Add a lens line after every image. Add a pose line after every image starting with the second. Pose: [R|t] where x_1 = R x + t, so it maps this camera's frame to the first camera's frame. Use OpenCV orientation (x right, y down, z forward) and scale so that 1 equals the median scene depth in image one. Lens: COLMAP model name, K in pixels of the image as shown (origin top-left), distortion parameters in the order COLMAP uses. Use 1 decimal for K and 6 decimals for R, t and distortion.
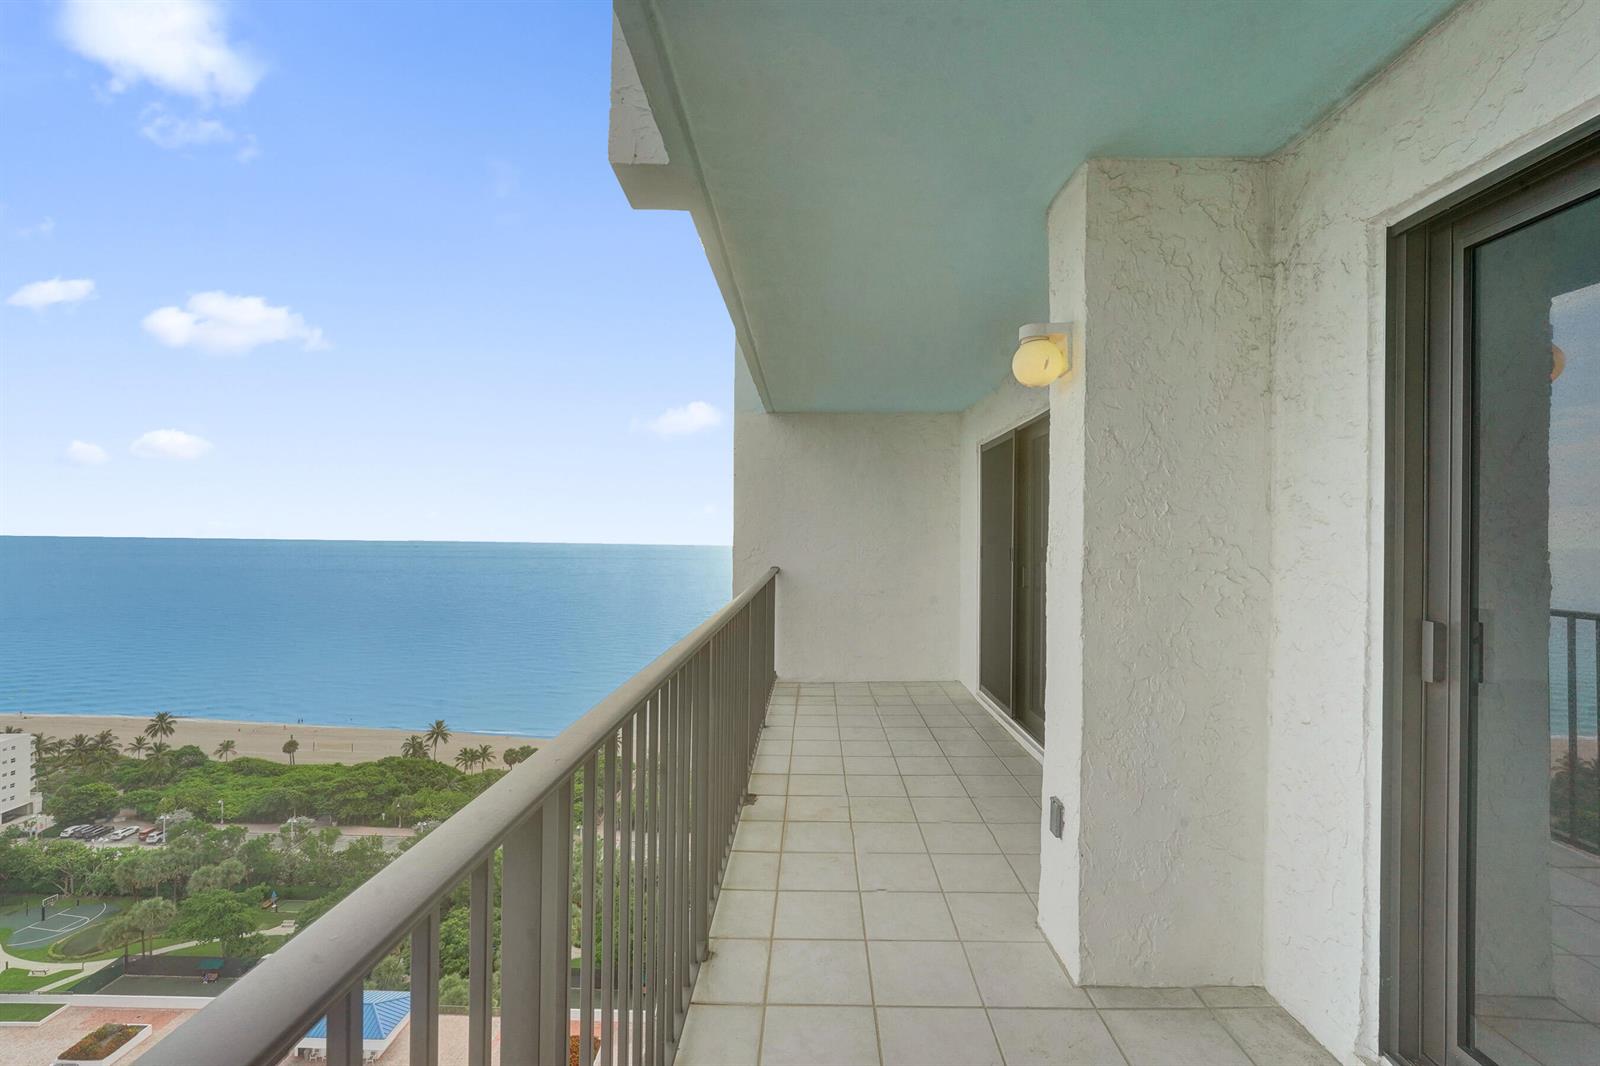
lens RADIAL K [[672.0, 0, 793.7], [0, 672.0, 534.3], [0, 0, 1]] dist [-0.014589, 0.005164]
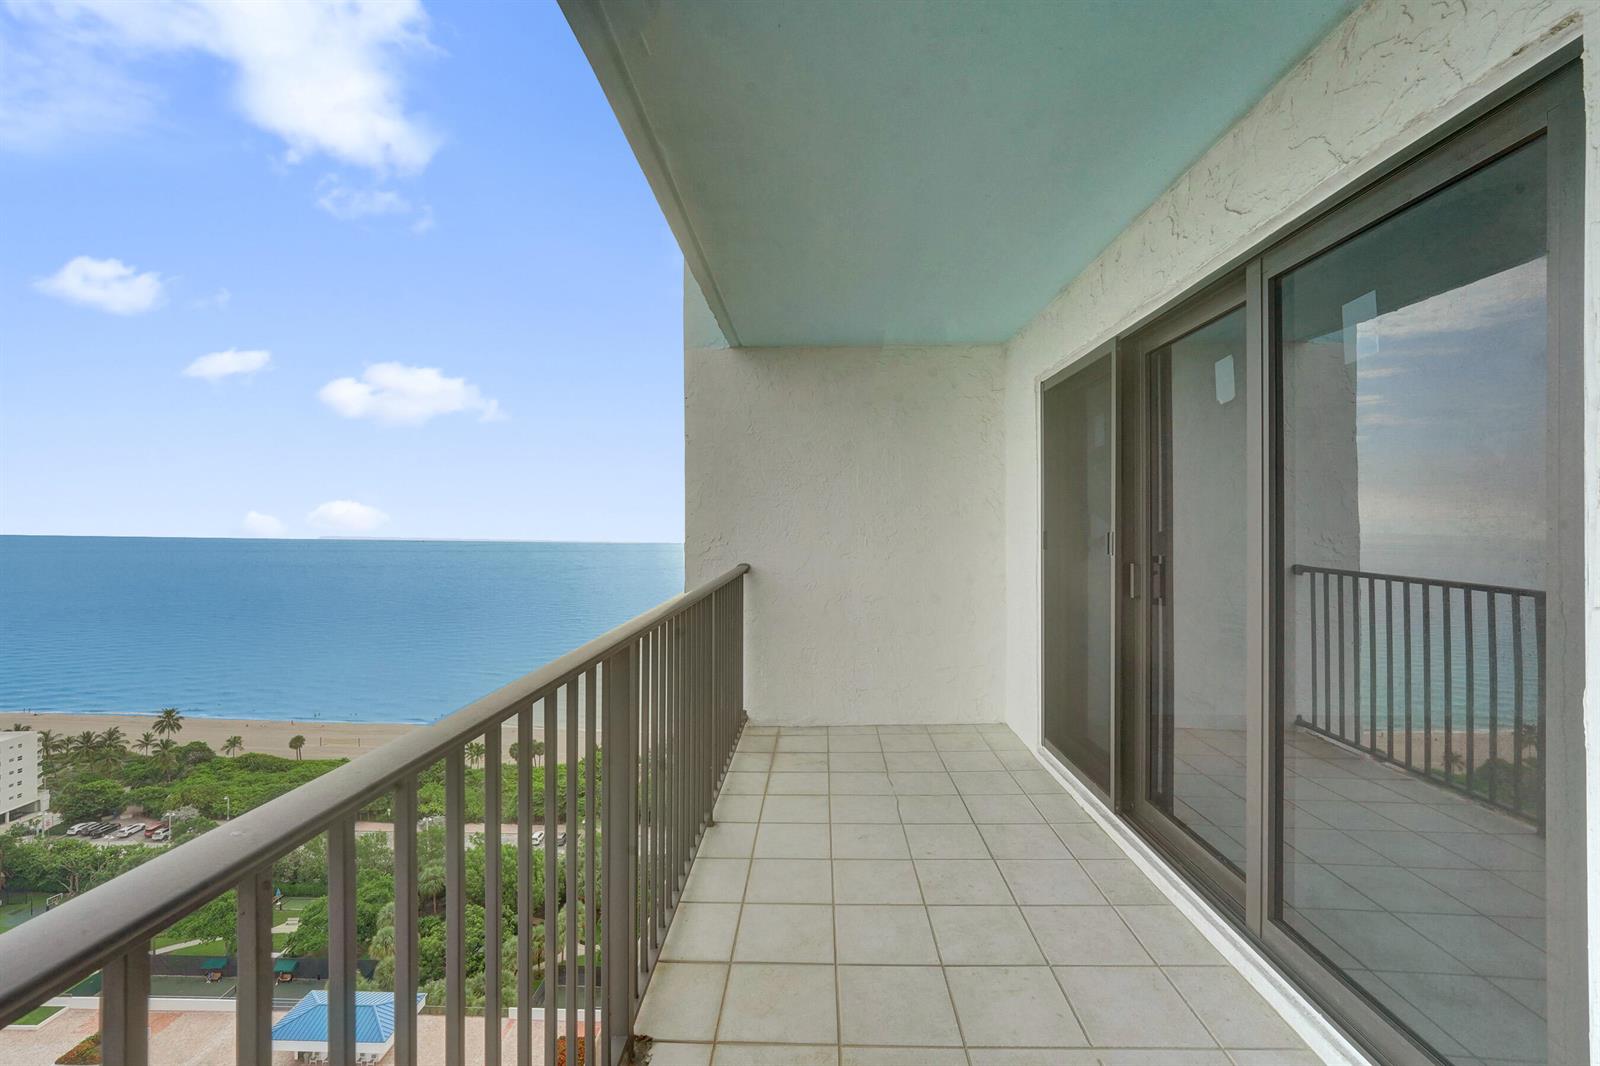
lens RADIAL K [[663.3, 0, 797.1], [0, 663.3, 527.0], [0, 0, 1]] dist [-0.015140, 0.004332]
pose [[0.999959, -0.008536, -0.002994, 0.031023], [0.008541, 0.999962, 0.001600, 0.008564], [0.002980, -0.001626, 0.999994, 0.298893]]
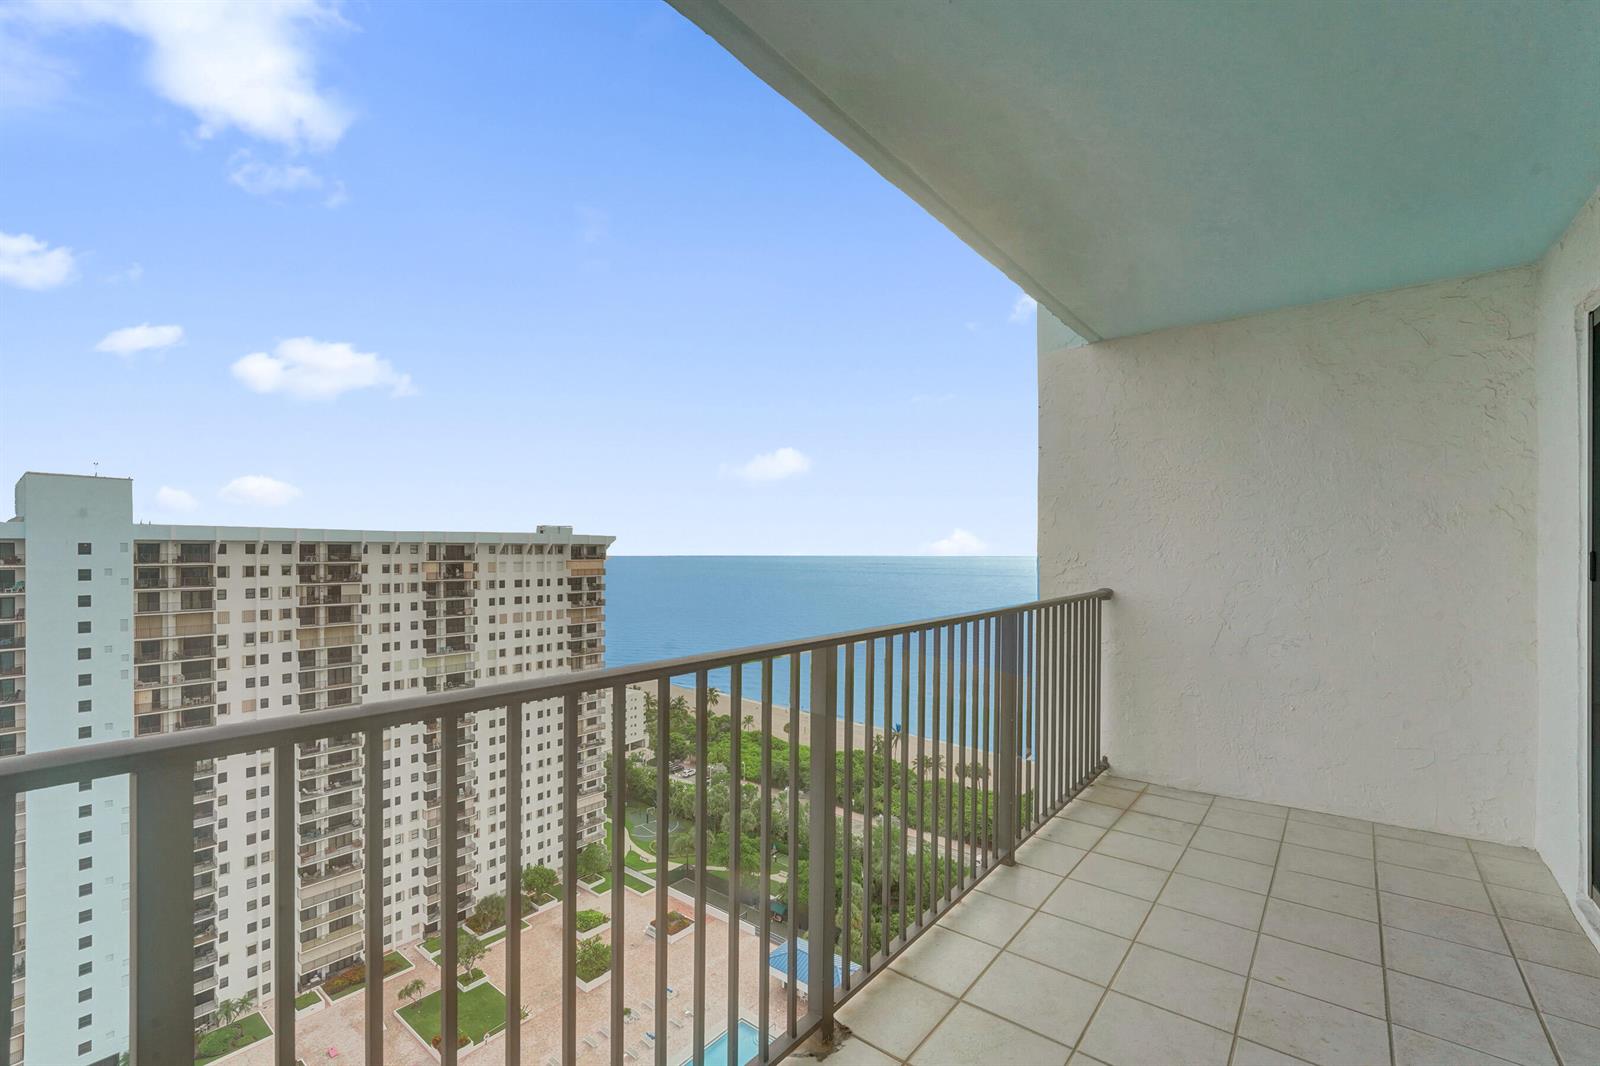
lens RADIAL K [[685.6, 0, 789.3], [0, 685.6, 550.3], [0, 0, 1]] dist [-0.017717, 0.004552]
pose [[0.791763, -0.004594, -0.610811, 0.127059], [0.003156, 0.999989, -0.003430, 0.014049], [0.610820, 0.000788, 0.791769, 0.322781]]
